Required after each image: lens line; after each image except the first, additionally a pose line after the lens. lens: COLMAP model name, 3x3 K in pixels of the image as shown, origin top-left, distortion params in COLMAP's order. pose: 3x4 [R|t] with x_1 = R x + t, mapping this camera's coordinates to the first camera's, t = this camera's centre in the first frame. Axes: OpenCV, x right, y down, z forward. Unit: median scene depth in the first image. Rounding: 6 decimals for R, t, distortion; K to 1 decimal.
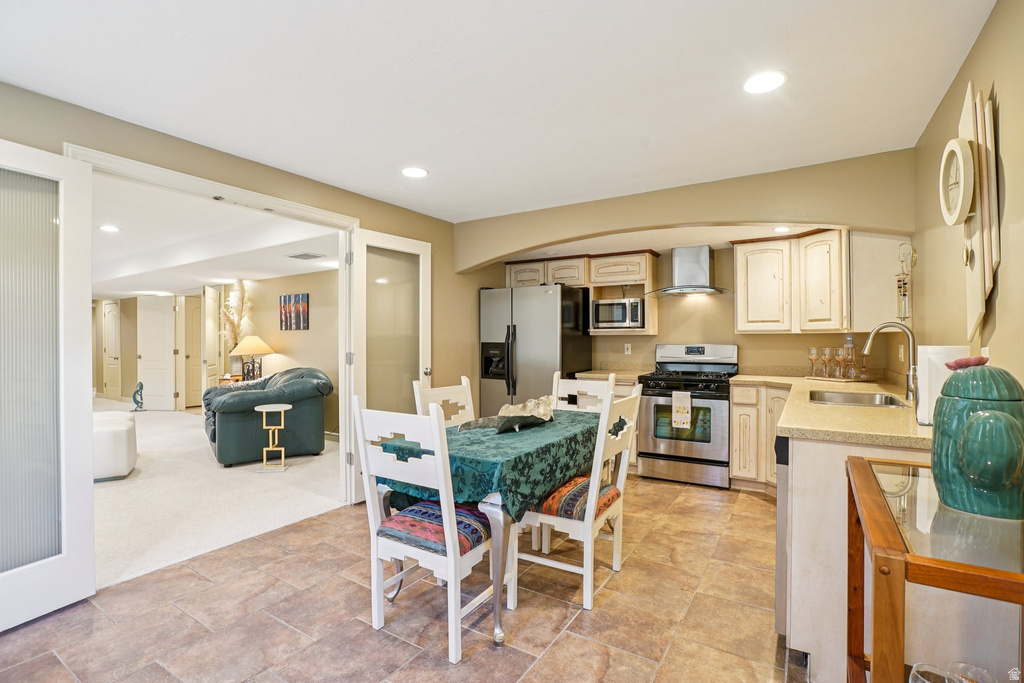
lens RADIAL K [[476.4, 0, 512.6], [0, 476.4, 336.2], [0, 0, 1]] dist [-0.030504, 0.004115]
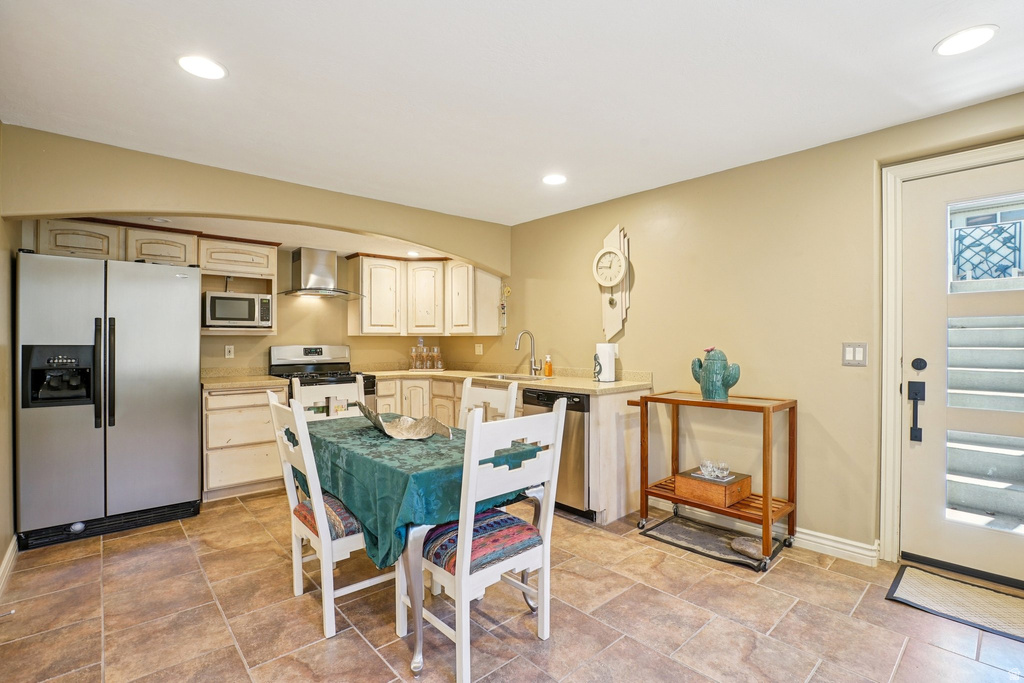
lens RADIAL K [[476.4, 0, 509.6], [0, 476.4, 343.5], [0, 0, 1]] dist [-0.030504, 0.004115]
pose [[0.277712, -0.003760, 0.960657, -0.350477], [-0.005990, 0.999966, 0.005646, 0.003398], [-0.960646, -0.007322, 0.277680, 0.231870]]
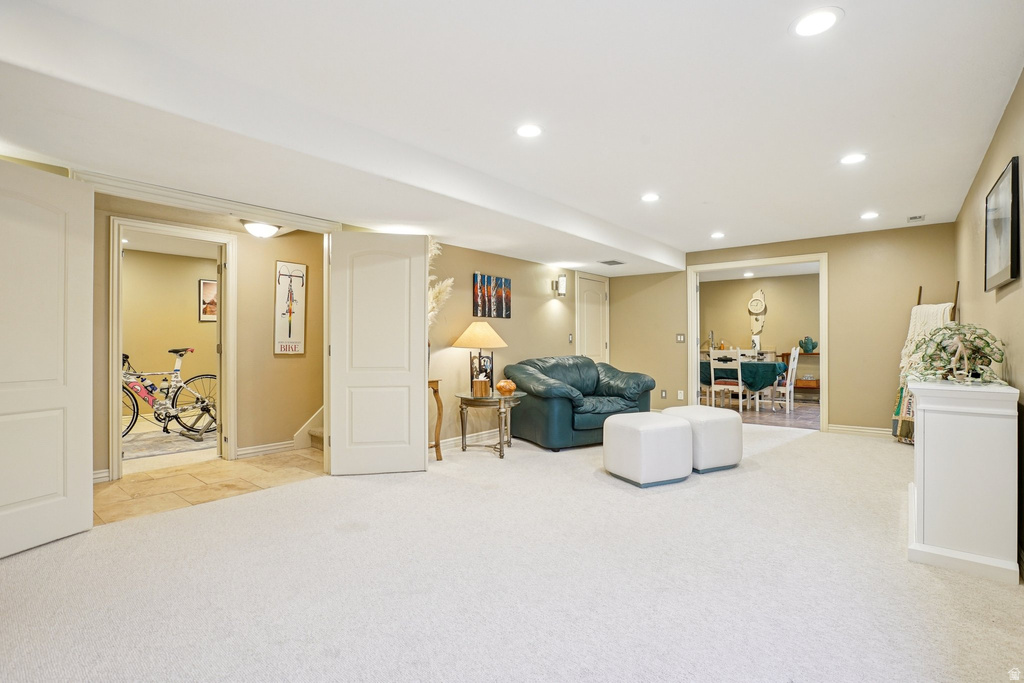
lens RADIAL K [[480.3, 0, 512.4], [0, 480.3, 340.3], [0, 0, 1]] dist [-0.000415, 0.000004]
pose [[0.110307, 0.001412, 0.993897, -1.357152], [-0.009866, 0.999951, -0.000326, 0.029211], [-0.993849, -0.009770, 0.110315, 0.887409]]
